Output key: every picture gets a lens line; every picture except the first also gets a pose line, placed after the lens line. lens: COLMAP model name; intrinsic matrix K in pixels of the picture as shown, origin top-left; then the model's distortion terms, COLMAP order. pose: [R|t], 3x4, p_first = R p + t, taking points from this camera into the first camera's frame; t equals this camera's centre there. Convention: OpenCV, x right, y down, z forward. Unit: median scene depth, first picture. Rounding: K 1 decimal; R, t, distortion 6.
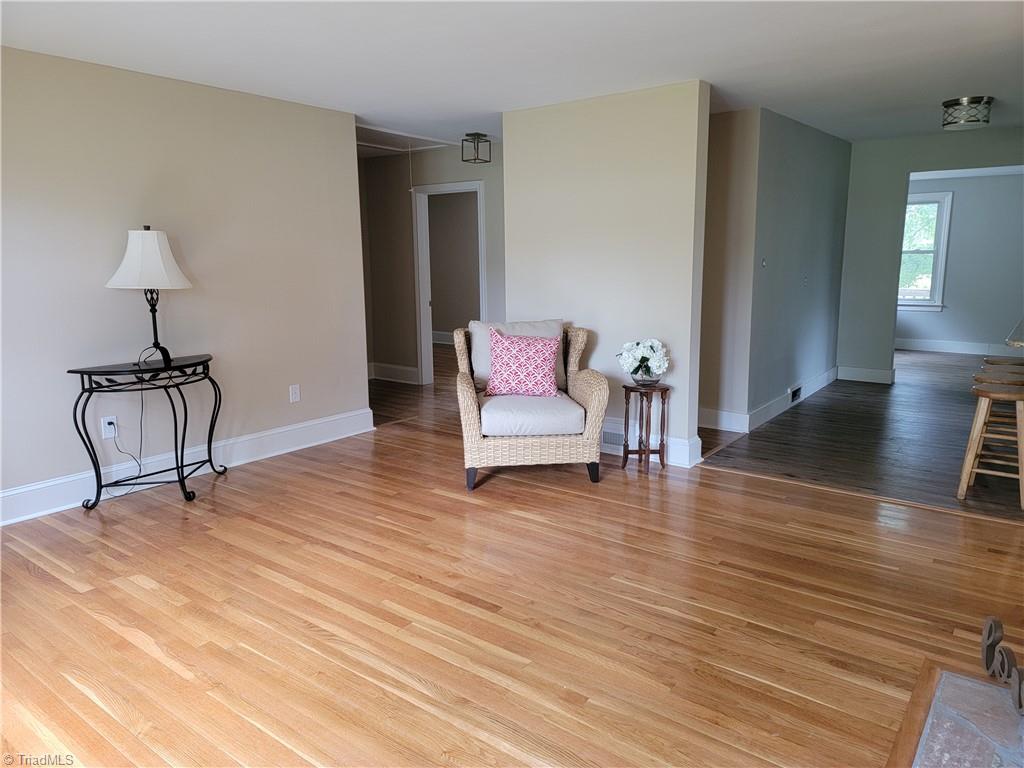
lens RADIAL K [[714.8, 0, 523.0], [0, 714.8, 387.9], [0, 0, 1]] dist [0.151469, -0.172792]
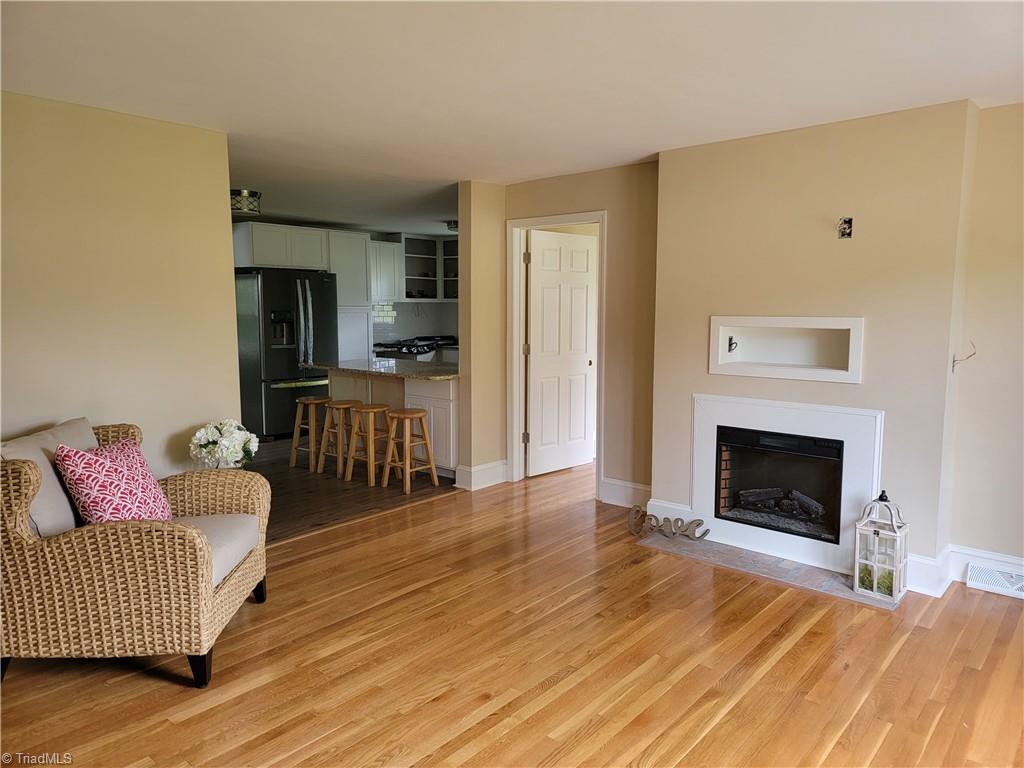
lens RADIAL K [[714.8, 0, 523.0], [0, 714.8, 387.9], [0, 0, 1]] dist [0.151469, -0.172792]
pose [[0.042207, -0.112001, 0.992811, -0.692855], [0.185594, 0.977281, 0.102359, -0.137288], [-0.981720, 0.179939, 0.062035, 0.629722]]
